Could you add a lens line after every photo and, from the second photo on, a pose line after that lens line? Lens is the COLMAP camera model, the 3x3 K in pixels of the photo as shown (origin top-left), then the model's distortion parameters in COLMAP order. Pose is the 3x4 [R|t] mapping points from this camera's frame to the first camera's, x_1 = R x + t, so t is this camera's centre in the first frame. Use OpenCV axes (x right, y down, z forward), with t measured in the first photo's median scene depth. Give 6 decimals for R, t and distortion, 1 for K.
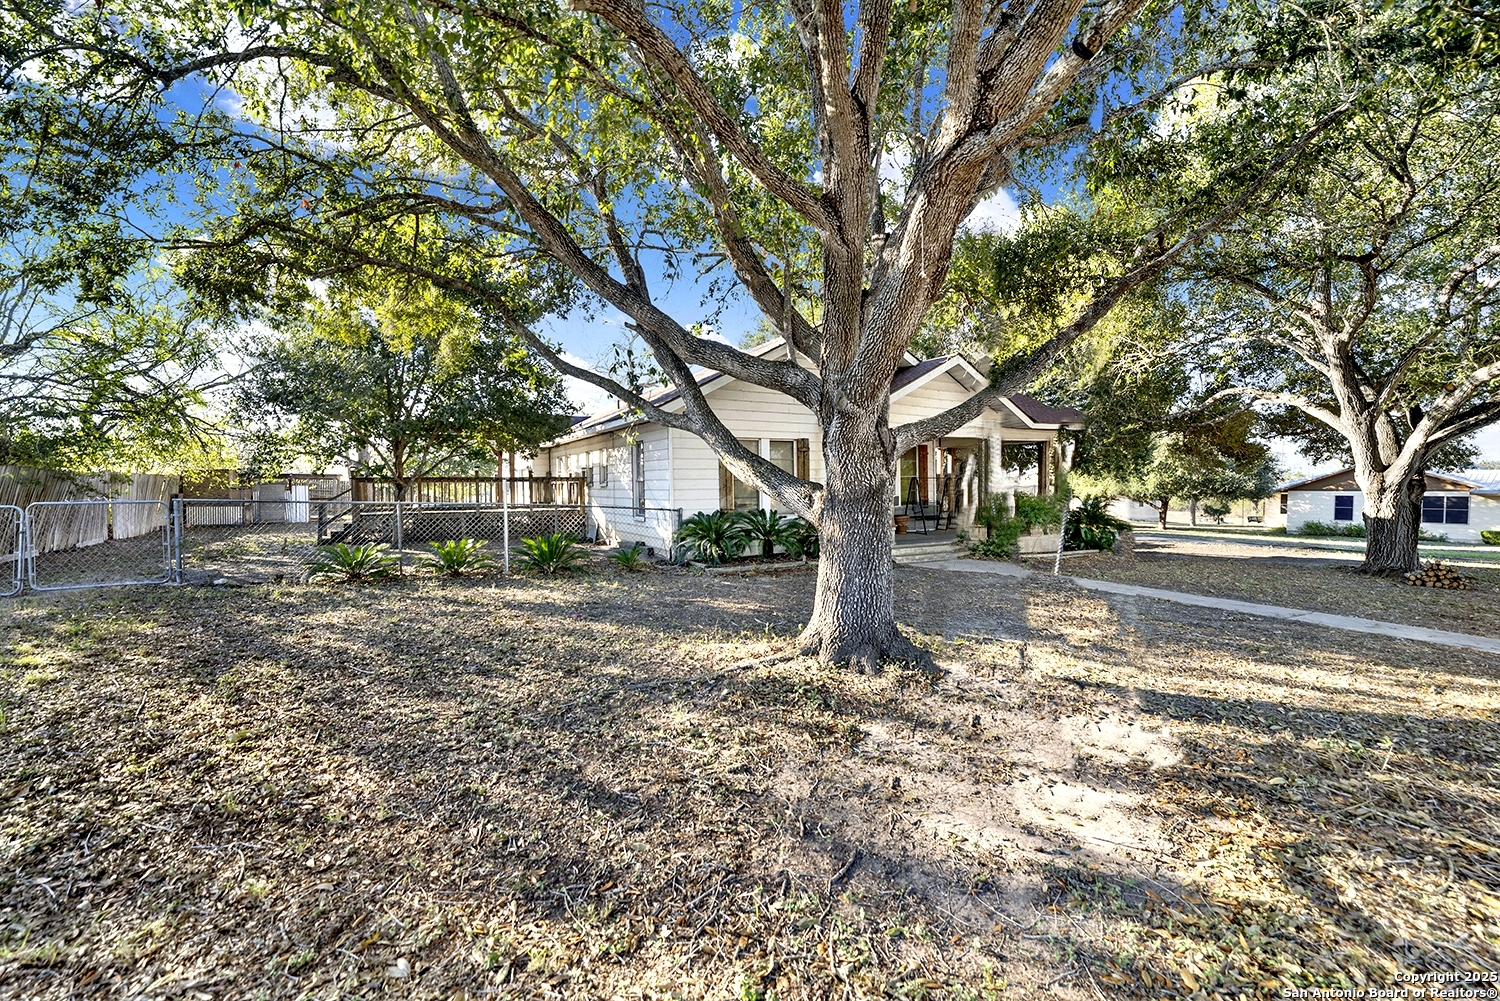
lens RADIAL K [[655.3, 0, 756.0], [0, 655.3, 494.7], [0, 0, 1]] dist [-0.033828, 0.002101]
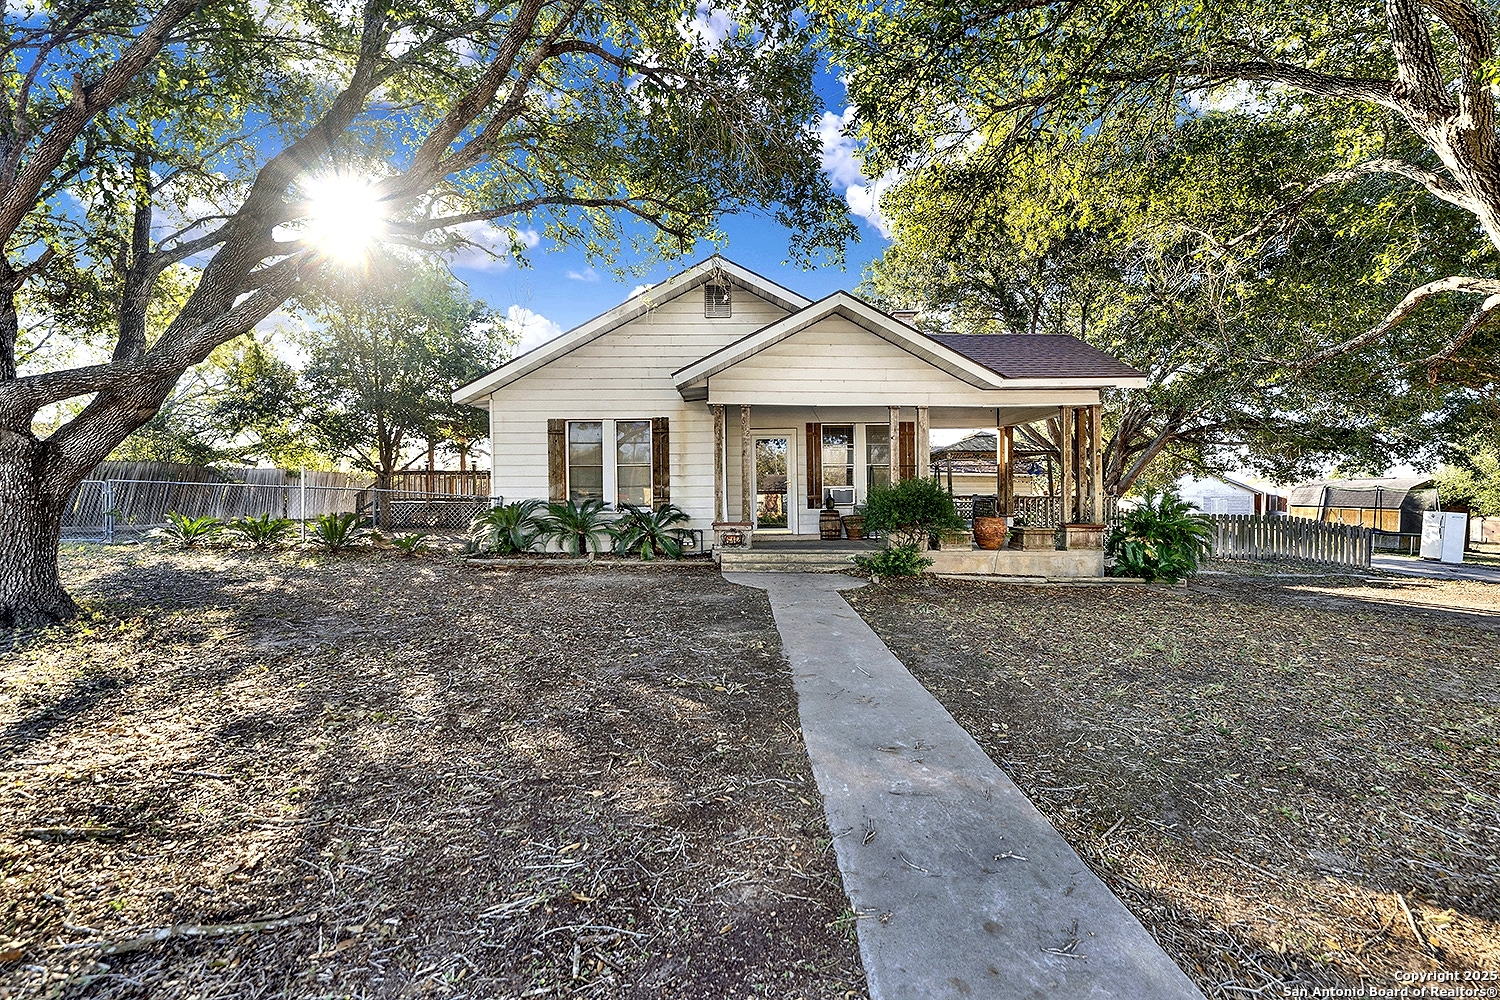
lens RADIAL K [[695.1, 0, 742.5], [0, 695.1, 502.8], [0, 0, 1]] dist [-0.020589, 0.000476]
pose [[0.857692, 0.013728, -0.513981, 0.617989], [-0.014772, 0.999889, 0.002057, 0.020998], [0.513952, 0.005828, 0.857799, 0.282575]]
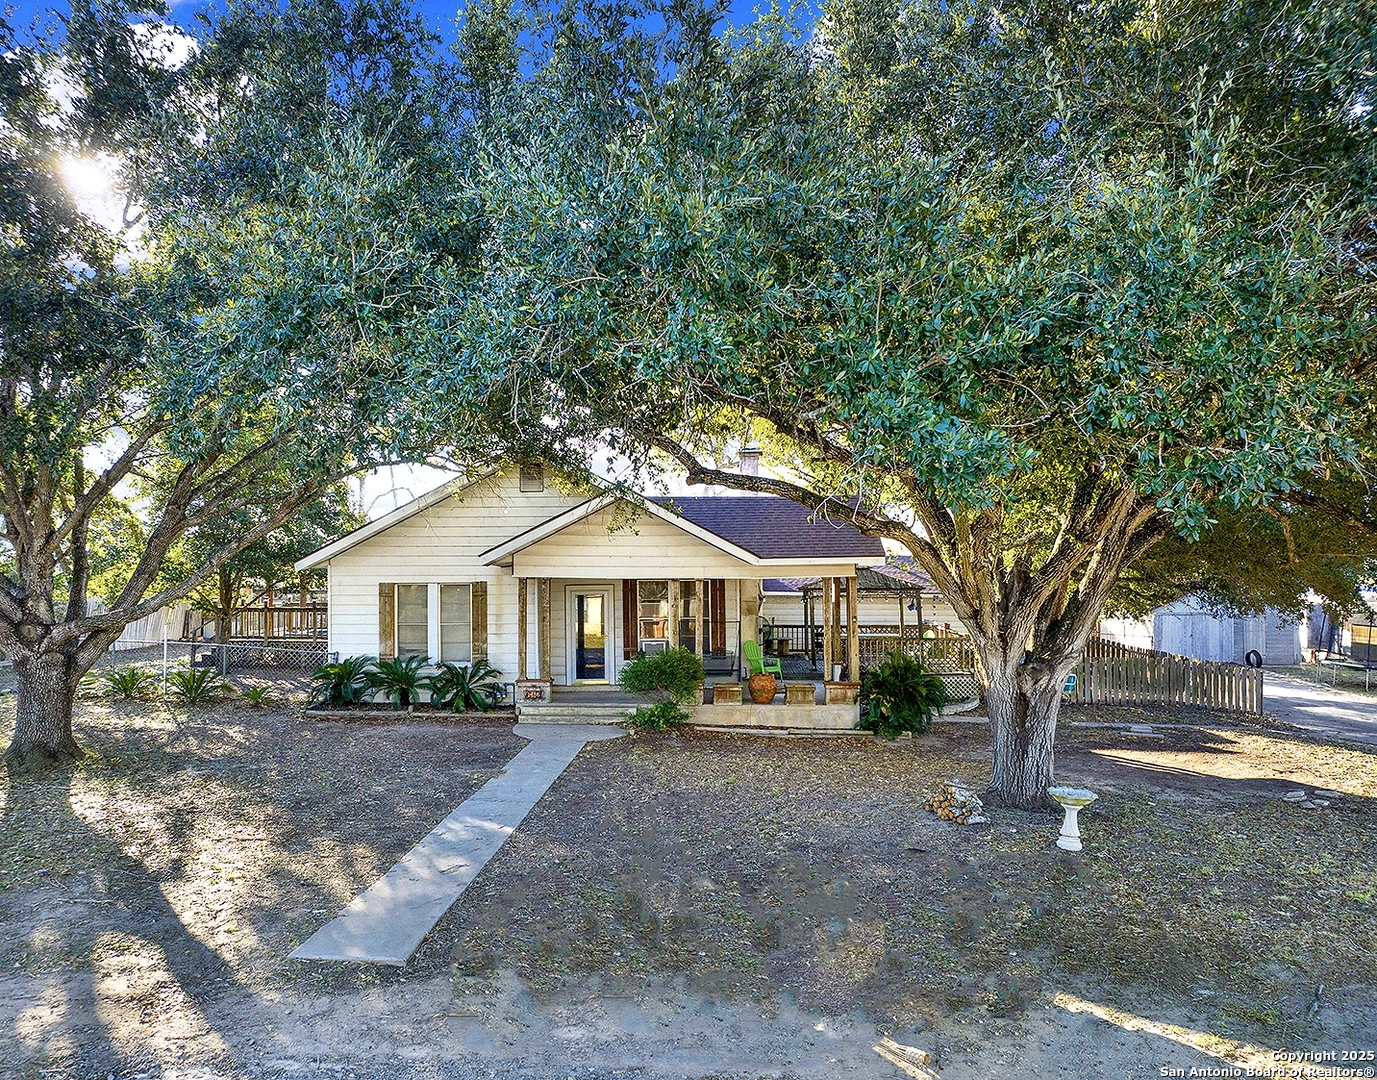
lens RADIAL K [[1138.7, 0, 715.6], [0, 1138.7, 535.7], [0, 0, 1]] dist [-0.019919, -0.009565]
pose [[0.839663, -0.007778, -0.543052, 1.236742], [-0.014735, 0.999203, -0.037093, -0.095424], [0.542908, 0.039147, 0.838879, -0.191616]]
